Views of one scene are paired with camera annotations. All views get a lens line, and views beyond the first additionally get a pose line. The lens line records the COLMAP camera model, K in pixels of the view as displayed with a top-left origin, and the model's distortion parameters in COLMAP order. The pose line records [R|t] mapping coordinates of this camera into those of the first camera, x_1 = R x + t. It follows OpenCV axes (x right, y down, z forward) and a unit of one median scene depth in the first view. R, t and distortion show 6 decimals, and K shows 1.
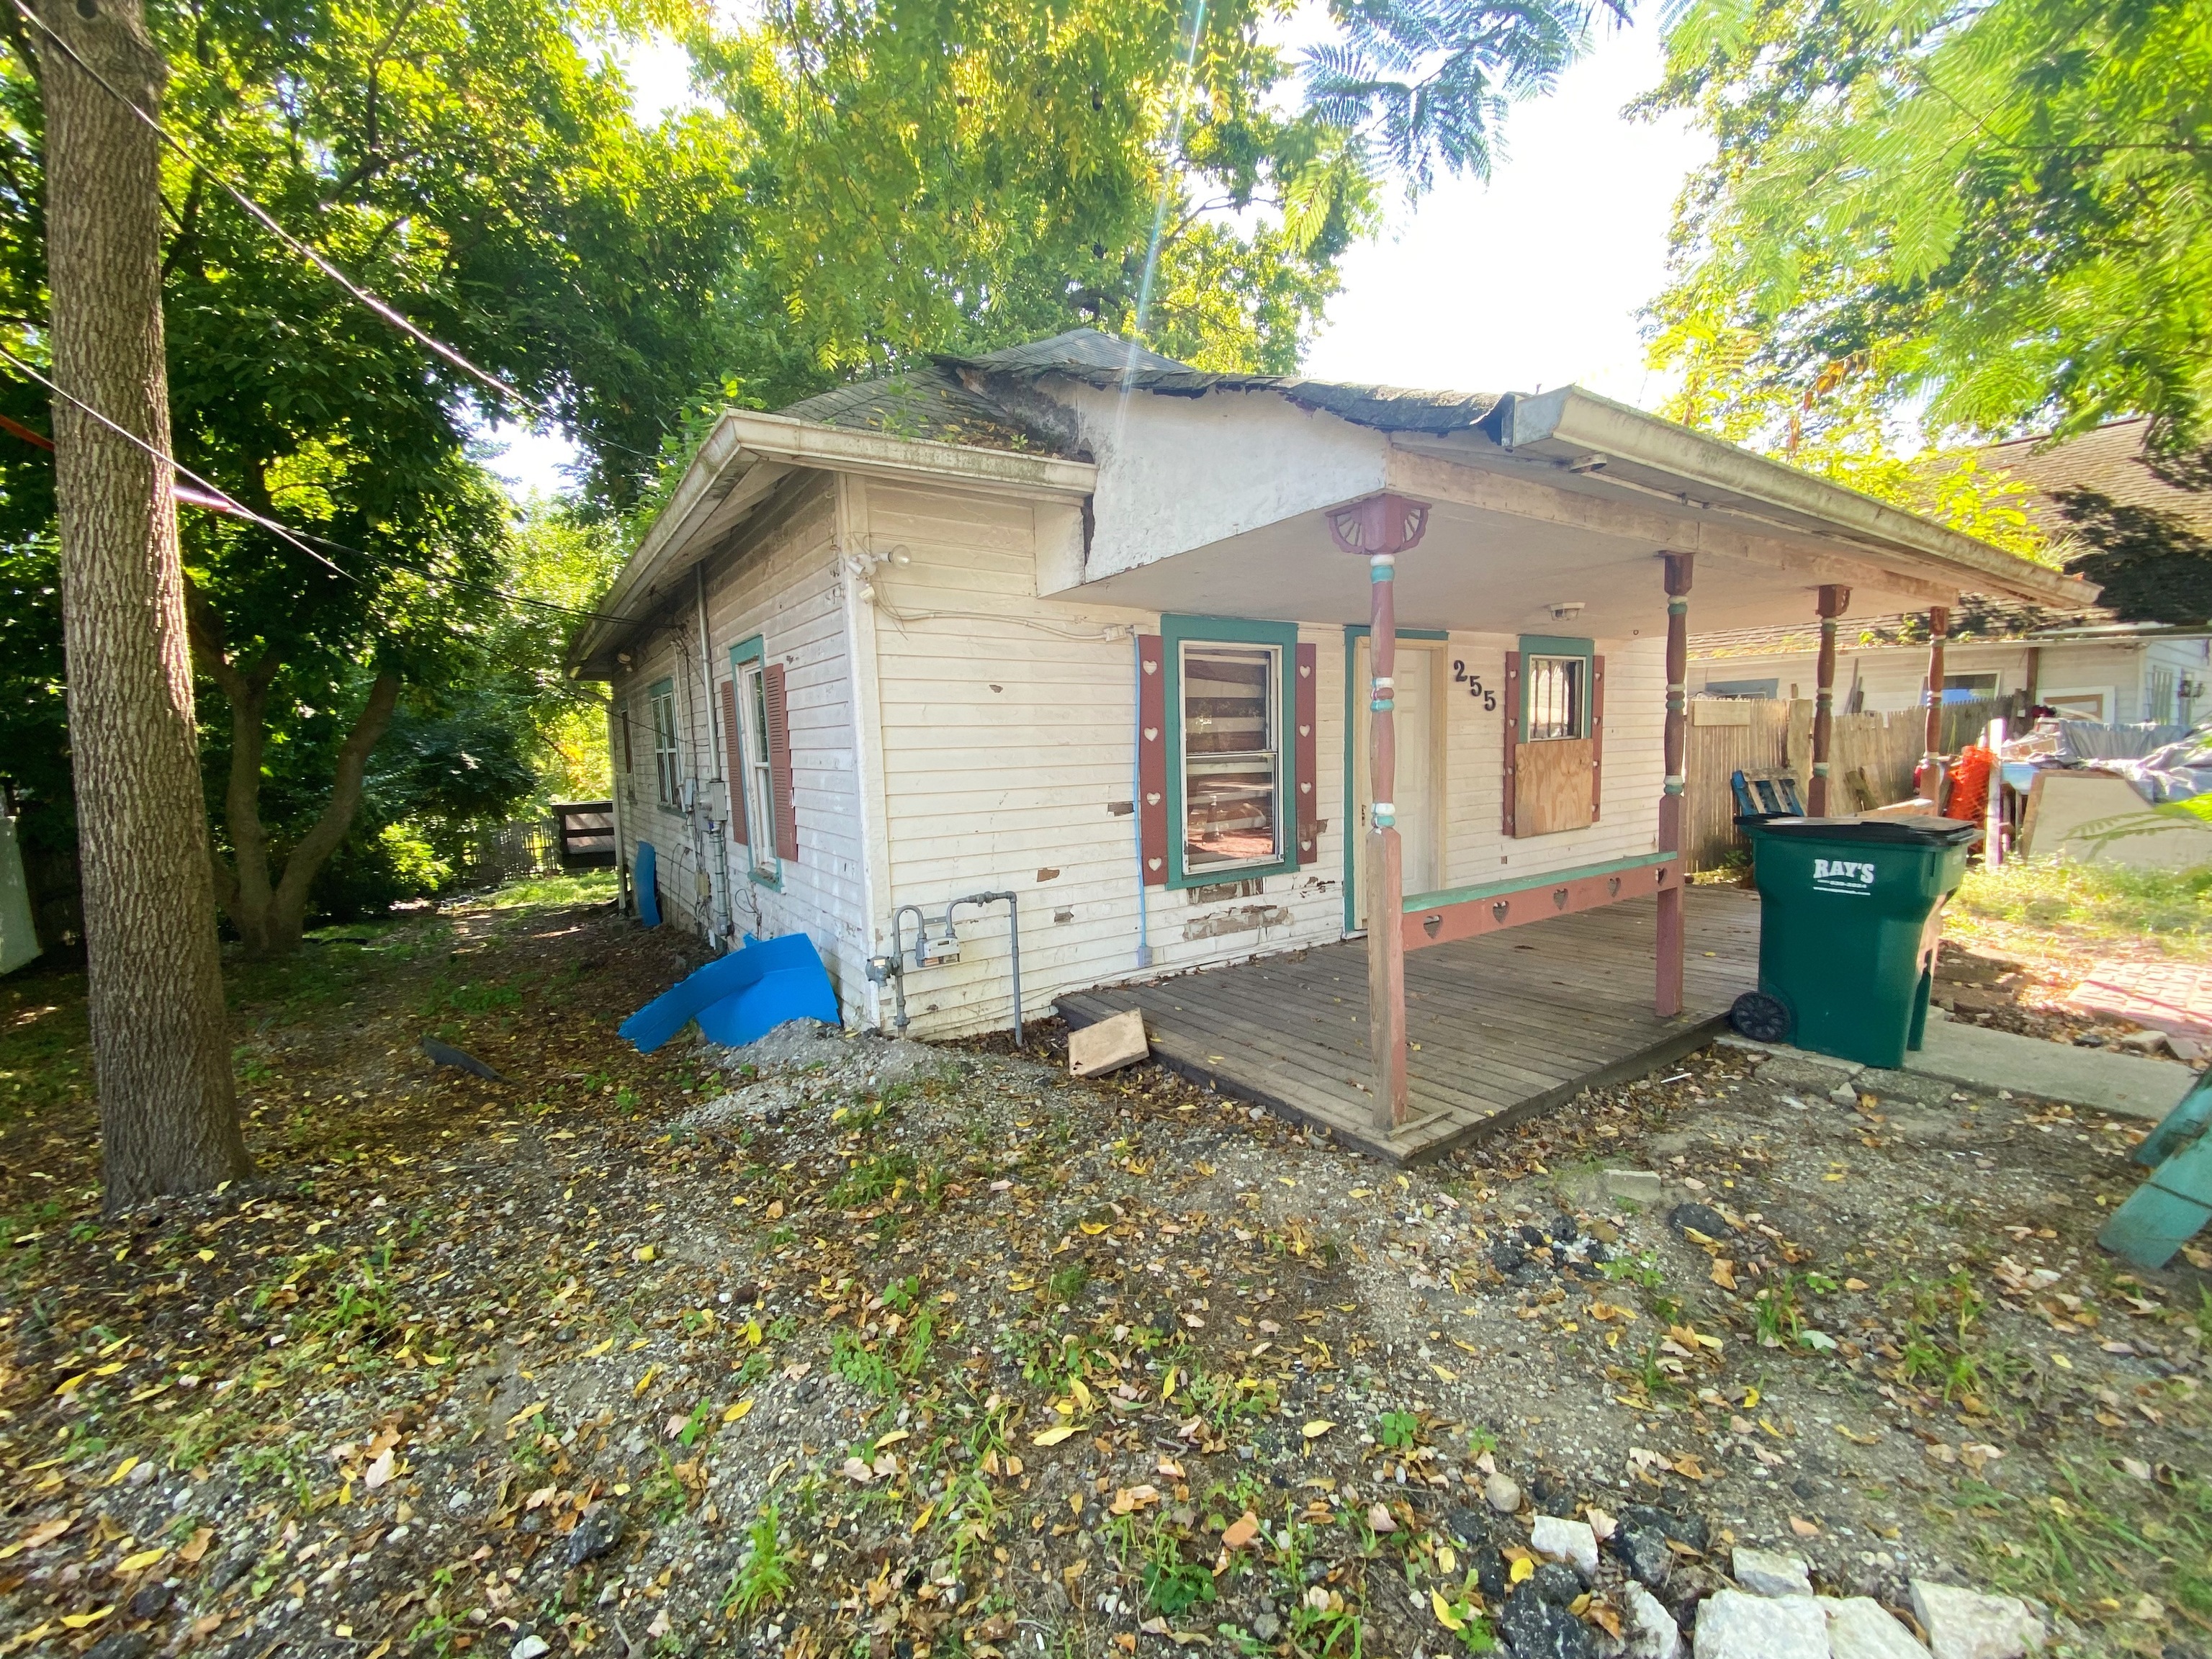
lens RADIAL K [[893.1, 0, 1110.7], [0, 893.1, 822.2], [0, 0, 1]] dist [-0.020785, -0.000030]
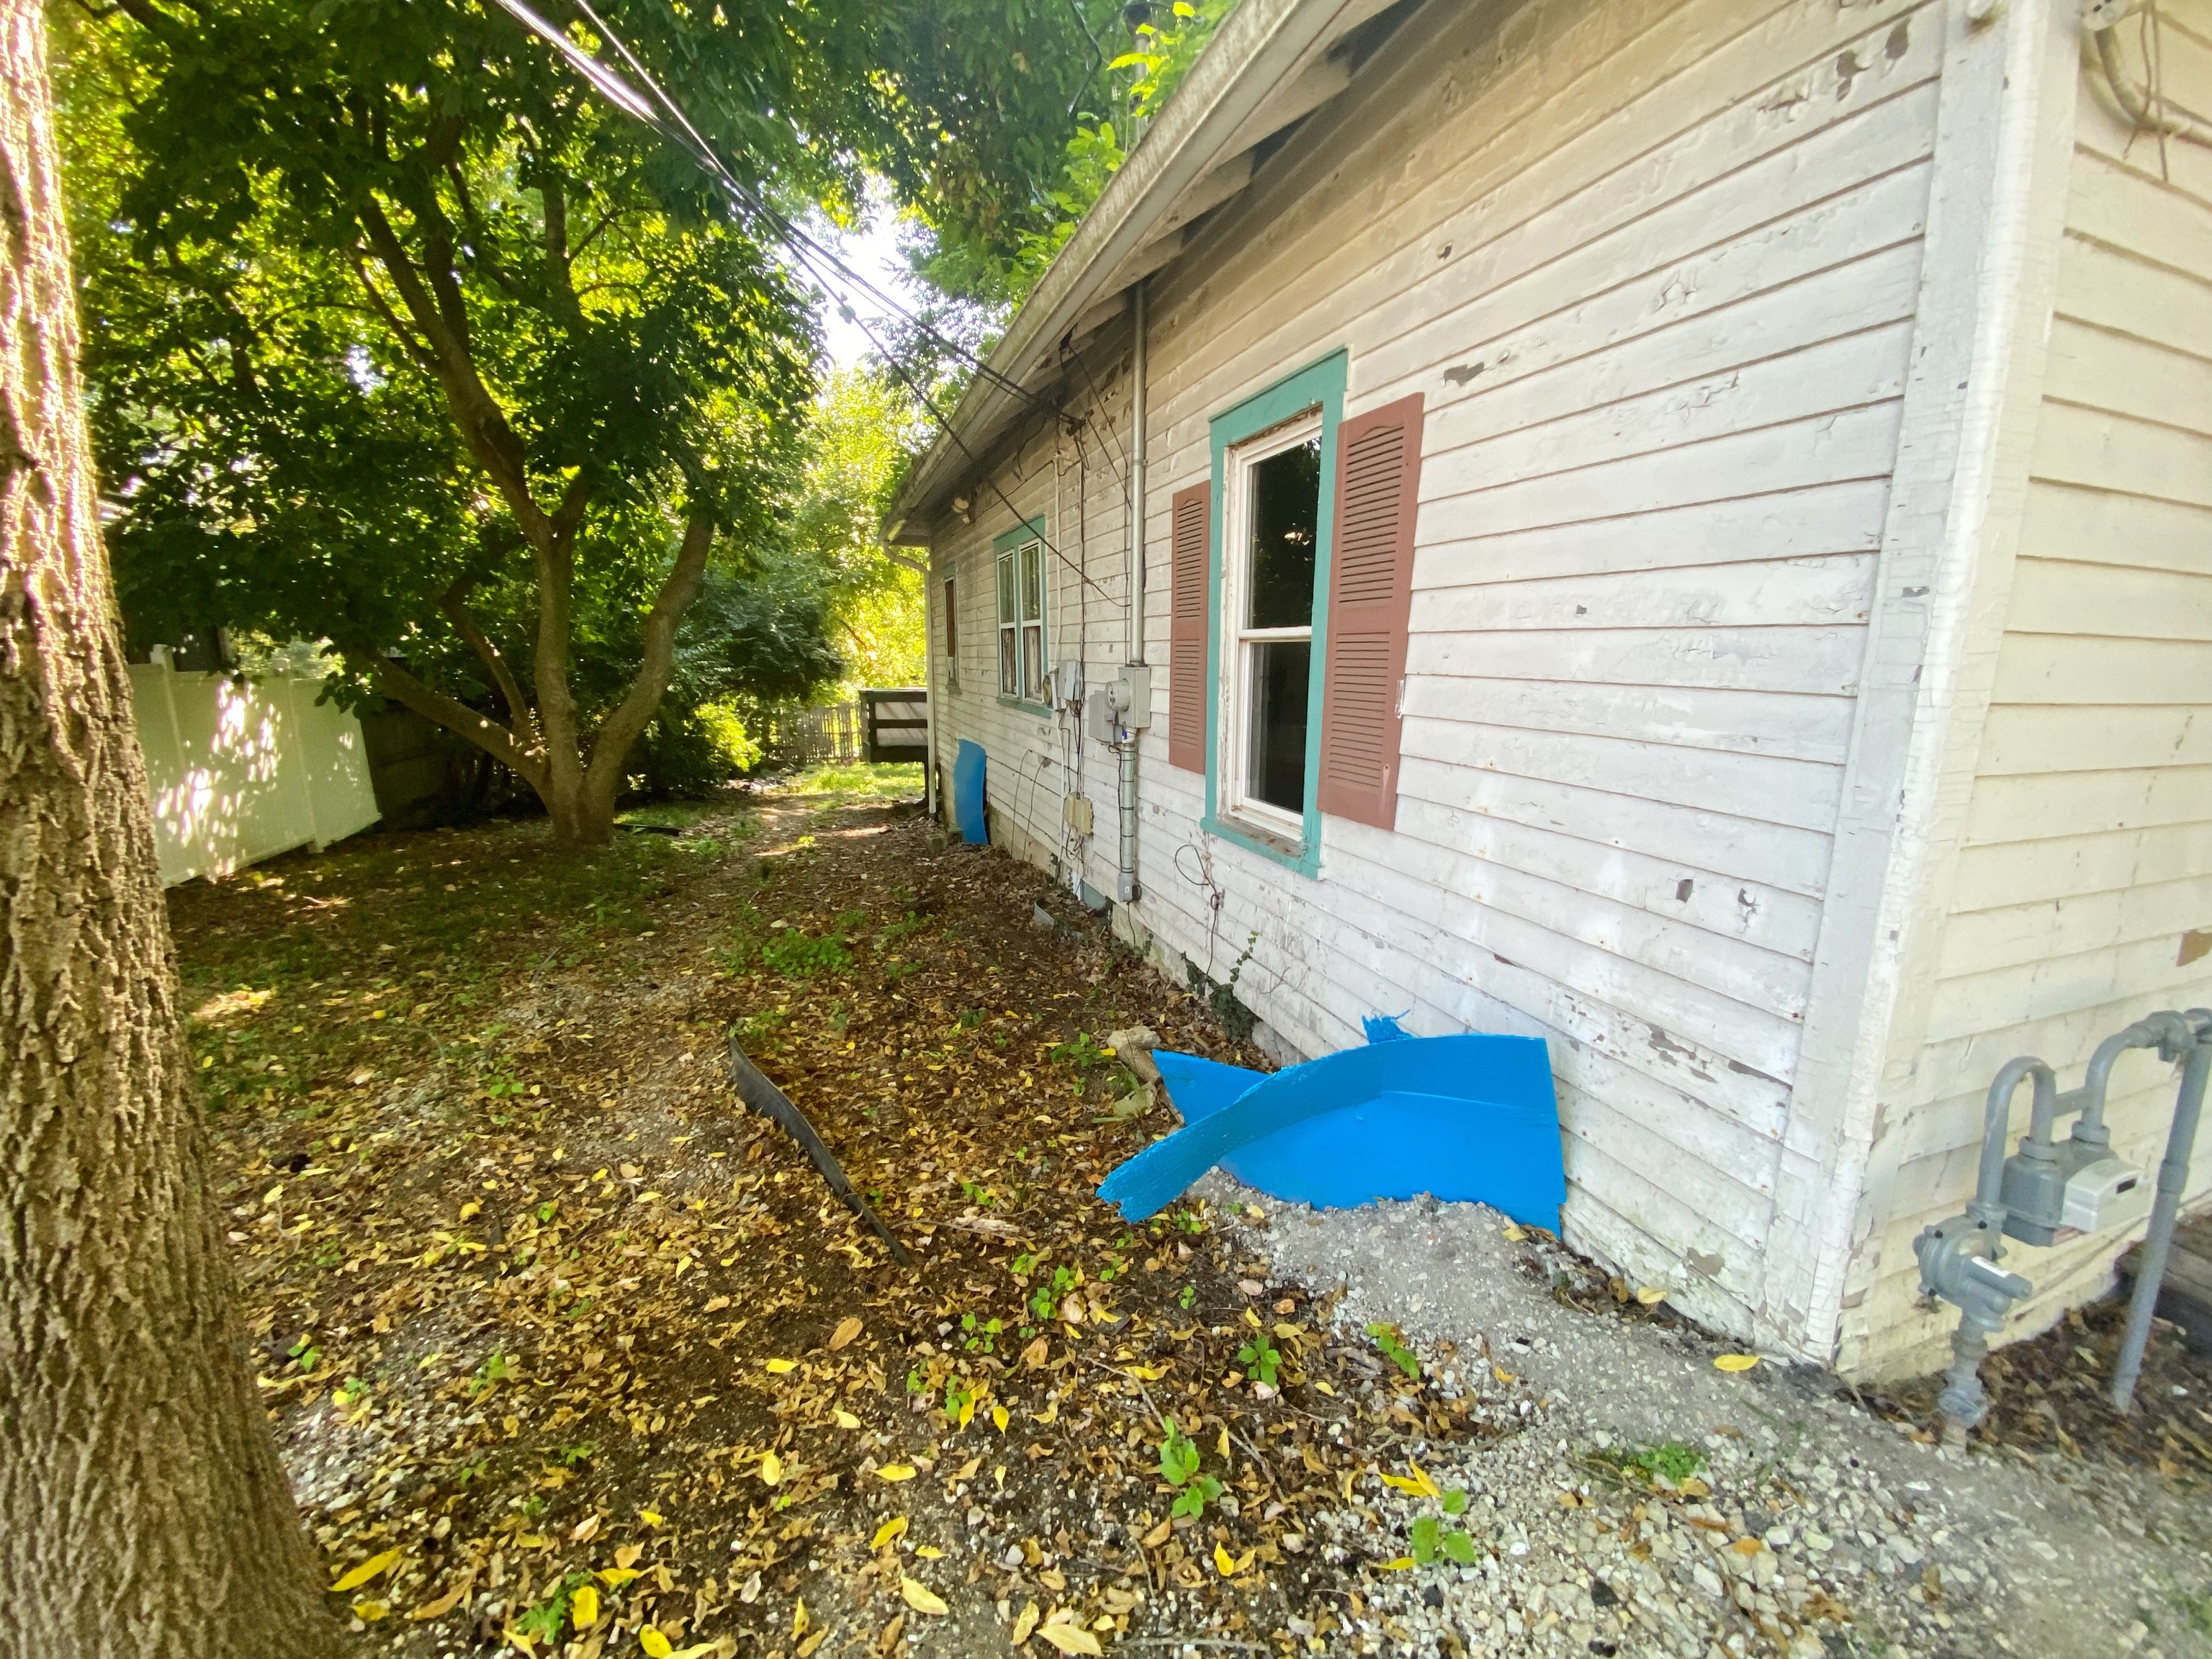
lens RADIAL K [[898.8, 0, 1106.0], [0, 898.8, 829.5], [0, 0, 1]] dist [0.018628, -0.020279]
pose [[0.960448, 0.085070, -0.265146, -0.162160], [-0.054799, 0.991314, 0.119554, -0.002981], [0.273013, -0.100295, 0.956768, 0.209867]]
